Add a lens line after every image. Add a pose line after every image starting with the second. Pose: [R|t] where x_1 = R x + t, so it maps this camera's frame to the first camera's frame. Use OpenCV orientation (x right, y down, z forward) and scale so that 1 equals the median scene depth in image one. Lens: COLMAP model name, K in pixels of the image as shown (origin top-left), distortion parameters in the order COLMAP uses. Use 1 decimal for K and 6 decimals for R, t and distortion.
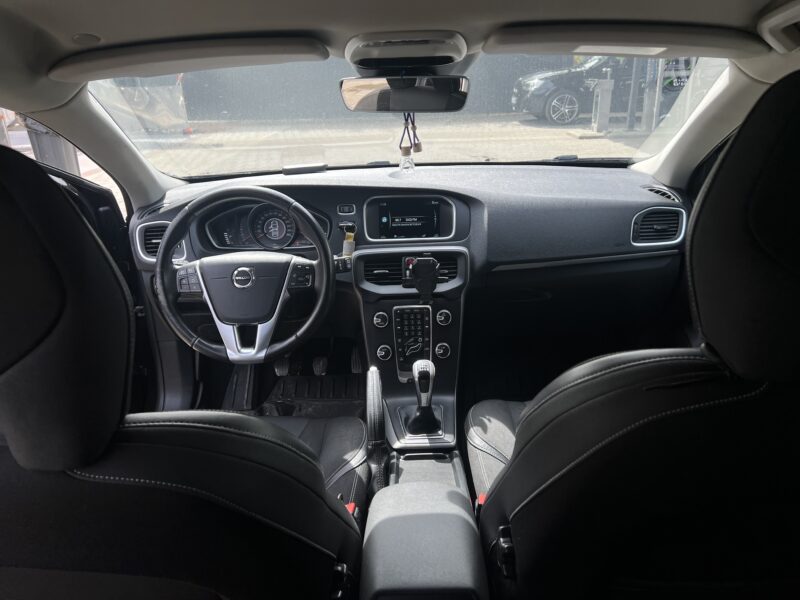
lens RADIAL K [[593.3, 0, 406.0], [0, 593.3, 295.8], [0, 0, 1]] dist [0.054914, -0.055517]
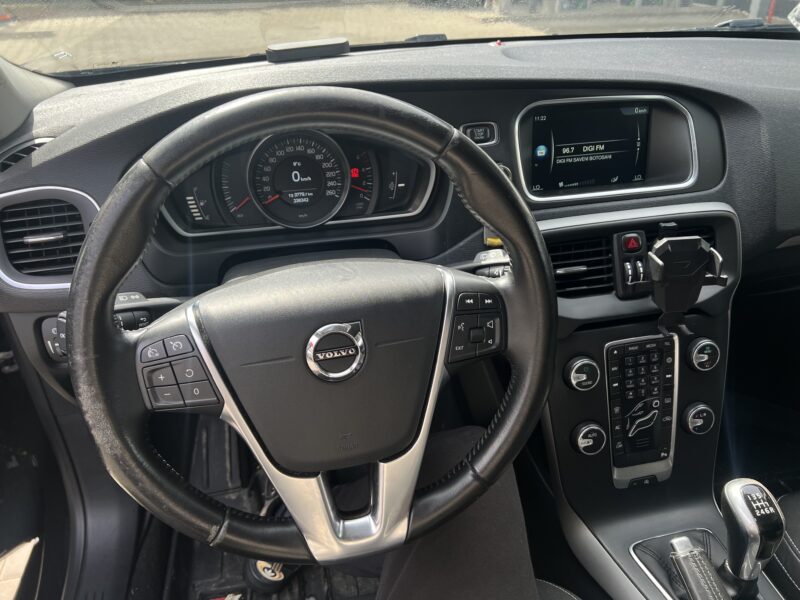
lens RADIAL K [[605.9, 0, 400.0], [0, 605.9, 300.0], [0, 0, 1]] dist [0.013078, 0.000022]
pose [[0.979254, -0.094184, 0.179419, -0.263590], [0.063781, 0.983677, 0.168260, -0.106887], [-0.192338, -0.153326, 0.969277, 0.567777]]
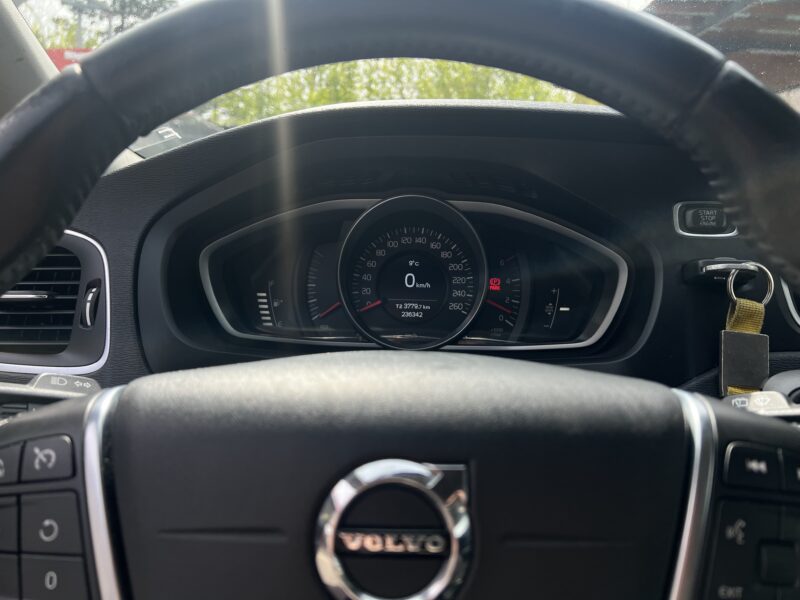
lens RADIAL K [[593.3, 0, 406.0], [0, 593.3, 295.8], [0, 0, 1]] dist [0.054914, -0.055517]
pose [[0.997804, 0.055571, -0.036036, -0.236308], [-0.061533, 0.979072, -0.193991, -0.050323], [0.024502, 0.195782, 0.980341, 0.760716]]
